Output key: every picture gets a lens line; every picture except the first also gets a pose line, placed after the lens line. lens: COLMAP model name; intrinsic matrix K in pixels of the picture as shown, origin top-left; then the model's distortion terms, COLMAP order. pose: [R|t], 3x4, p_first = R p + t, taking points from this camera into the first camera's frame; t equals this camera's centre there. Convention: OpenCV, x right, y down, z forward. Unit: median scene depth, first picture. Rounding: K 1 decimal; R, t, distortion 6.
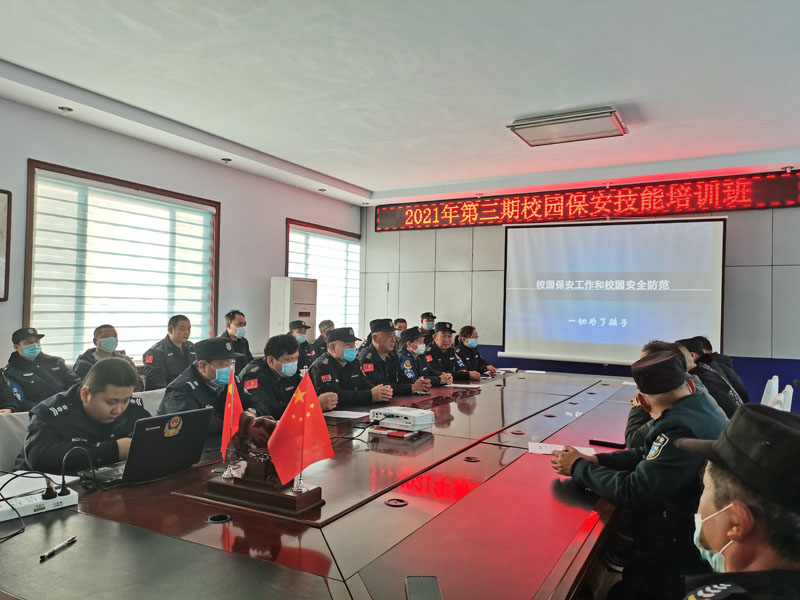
lens RADIAL K [[601.7, 0, 398.4], [0, 601.7, 296.9], [0, 0, 1]] dist [0.063674, -0.057451]
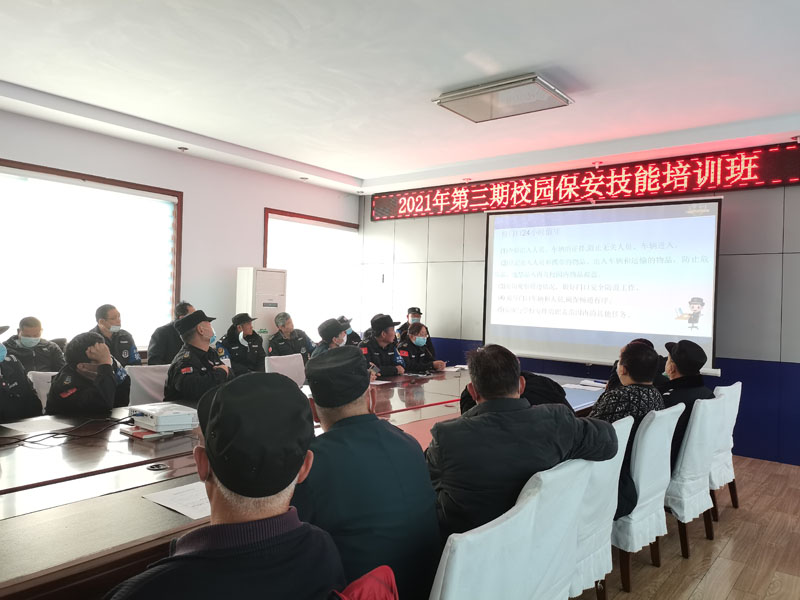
lens RADIAL K [[601.7, 0, 396.0], [0, 601.7, 301.1], [0, 0, 1]] dist [0.063674, -0.057451]
pose [[0.987055, 0.008853, -0.160136, 0.200122], [-0.006047, 0.999820, 0.018004, 0.003097], [0.160267, -0.016803, 0.986931, 0.062622]]
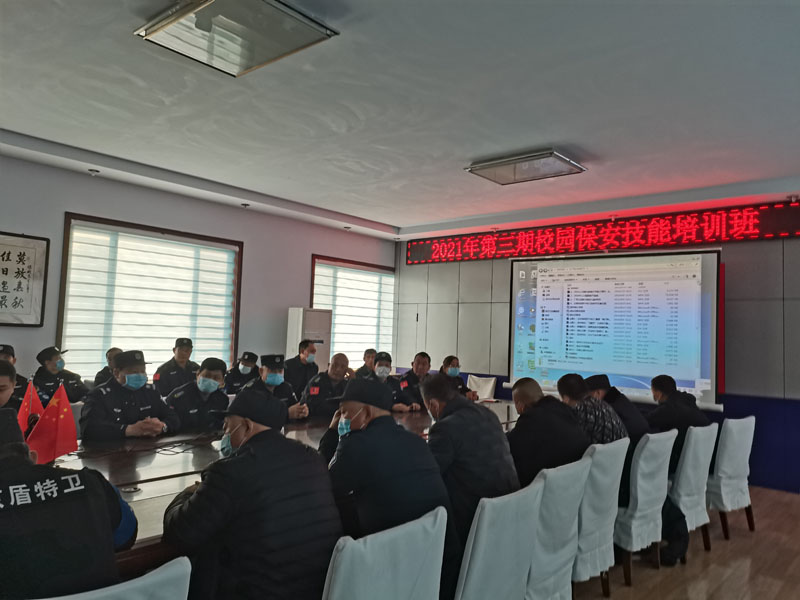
lens RADIAL K [[601.7, 0, 396.8], [0, 601.7, 300.3], [0, 0, 1]] dist [0.063674, -0.057451]
pose [[0.978603, 0.003968, -0.205719, 0.206431], [-0.012769, 0.999058, -0.041469, -0.003132], [0.205360, 0.043208, 0.977732, -0.040785]]
